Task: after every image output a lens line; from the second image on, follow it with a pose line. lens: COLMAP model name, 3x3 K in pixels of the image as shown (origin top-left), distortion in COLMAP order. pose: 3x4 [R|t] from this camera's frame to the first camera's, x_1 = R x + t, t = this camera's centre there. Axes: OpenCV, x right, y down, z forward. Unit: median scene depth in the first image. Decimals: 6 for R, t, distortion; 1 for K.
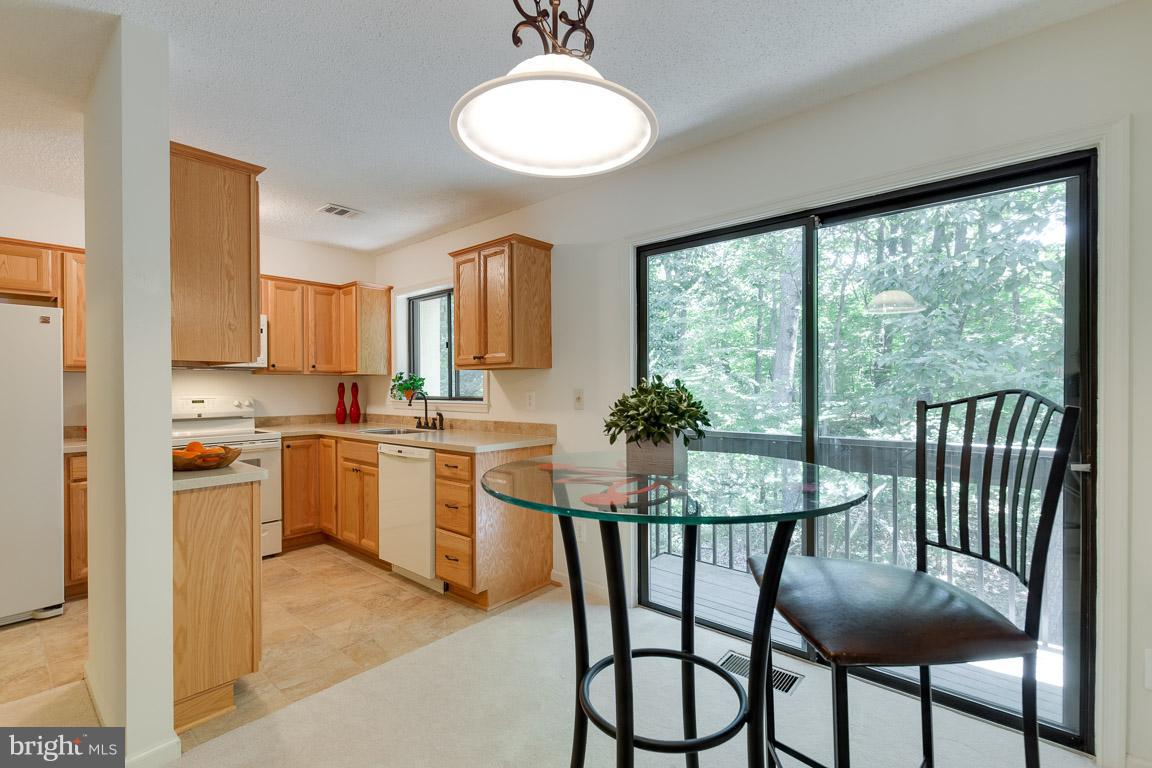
lens RADIAL K [[518.4, 0, 585.2], [0, 518.4, 385.3], [0, 0, 1]] dist [-0.001640, -0.001463]
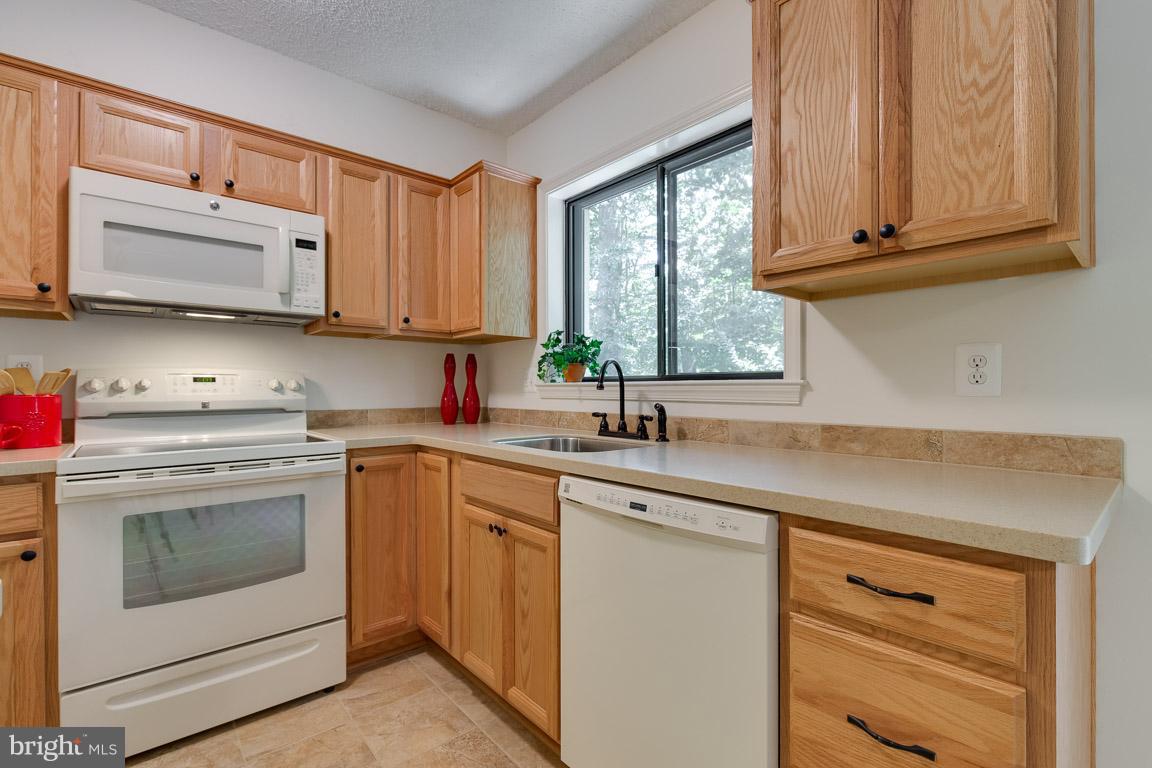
lens RADIAL K [[518.4, 0, 576.1], [0, 518.4, 385.6], [0, 0, 1]] dist [-0.001640, -0.001463]
pose [[0.988159, 0.003628, -0.153390, -0.273190], [-0.004052, 0.999989, -0.002452, 0.035691], [0.153379, 0.003044, 0.988163, 0.505794]]
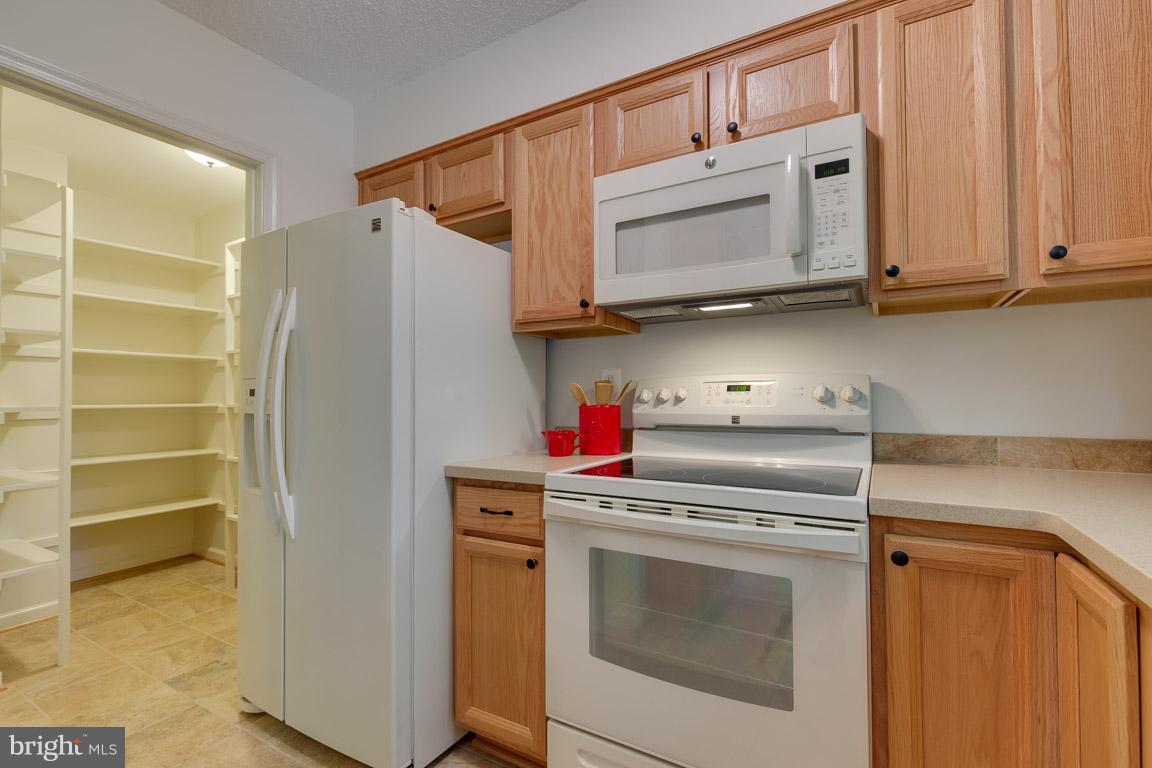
lens RADIAL K [[518.4, 0, 577.7], [0, 518.4, 386.3], [0, 0, 1]] dist [-0.001640, -0.001463]
pose [[0.175559, -0.015905, -0.984340, -0.330107], [0.007032, 0.999864, -0.014902, 0.033933], [0.984444, -0.004306, 0.175647, 0.755449]]
